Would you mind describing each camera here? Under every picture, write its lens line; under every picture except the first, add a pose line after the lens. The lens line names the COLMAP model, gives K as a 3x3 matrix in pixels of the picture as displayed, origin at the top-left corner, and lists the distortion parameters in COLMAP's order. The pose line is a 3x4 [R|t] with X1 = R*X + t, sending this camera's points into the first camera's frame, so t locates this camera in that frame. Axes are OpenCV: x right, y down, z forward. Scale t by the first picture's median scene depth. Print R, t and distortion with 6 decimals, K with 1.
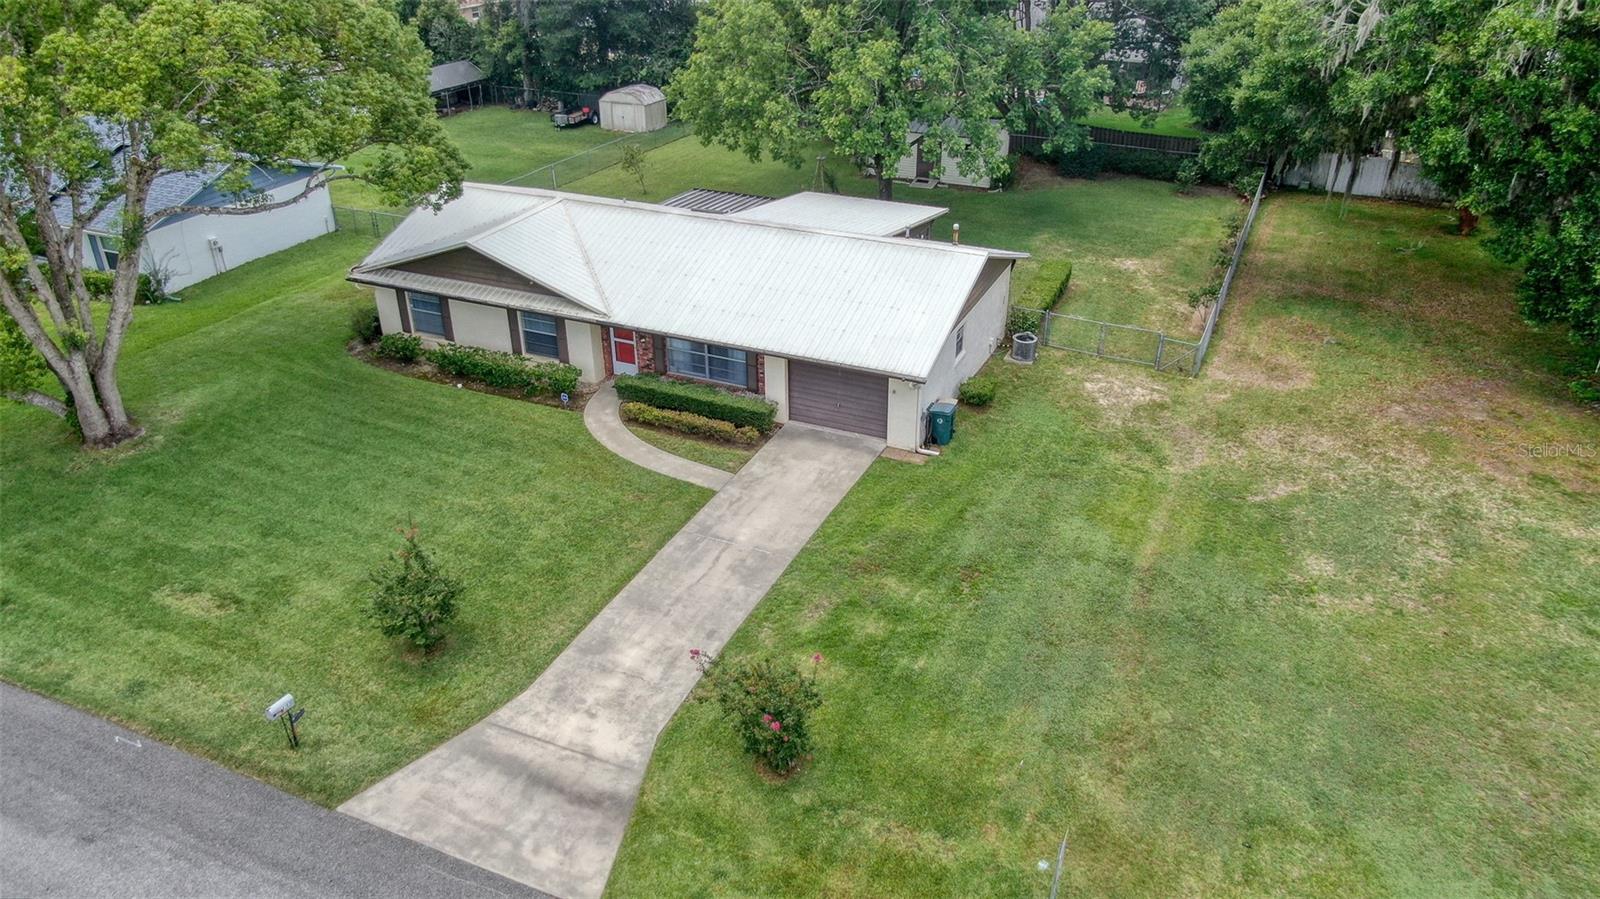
lens RADIAL K [[1164.7, 0, 800.0], [0, 1164.7, 449.5], [0, 0, 1]] dist [-0.009980, 0.003467]
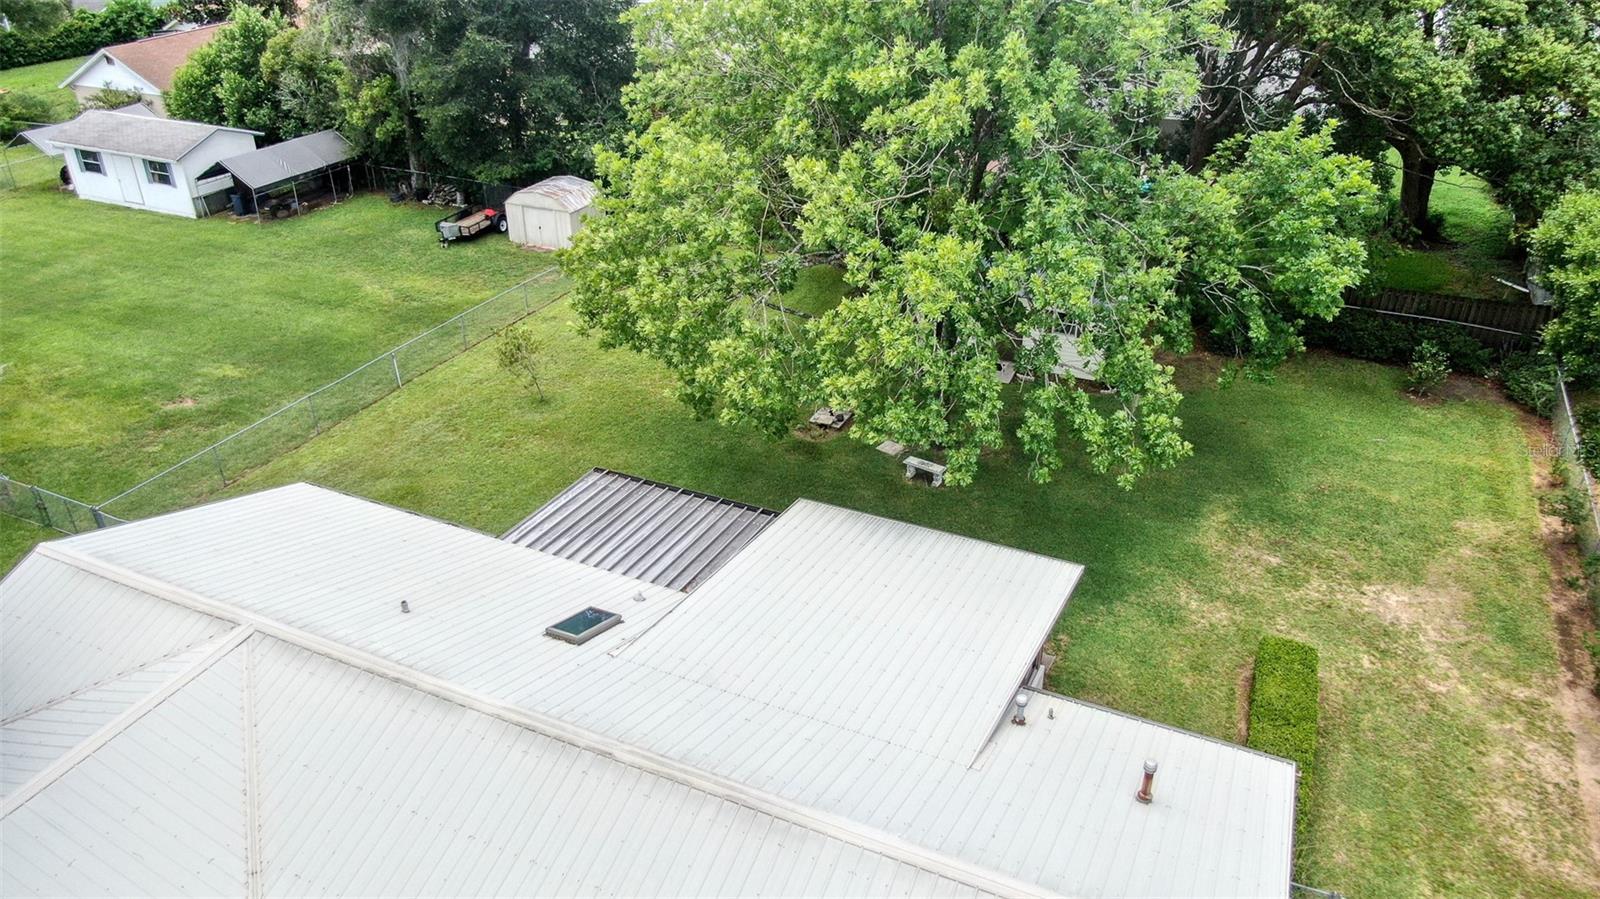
lens RADIAL K [[1164.7, 0, 800.0], [0, 1164.7, 449.5], [0, 0, 1]] dist [-0.009980, 0.003467]
pose [[0.999885, 0.007043, -0.013407, 0.009183], [-0.006802, 0.999817, 0.017903, -0.170974], [0.013530, -0.017810, 0.999750, 0.325765]]
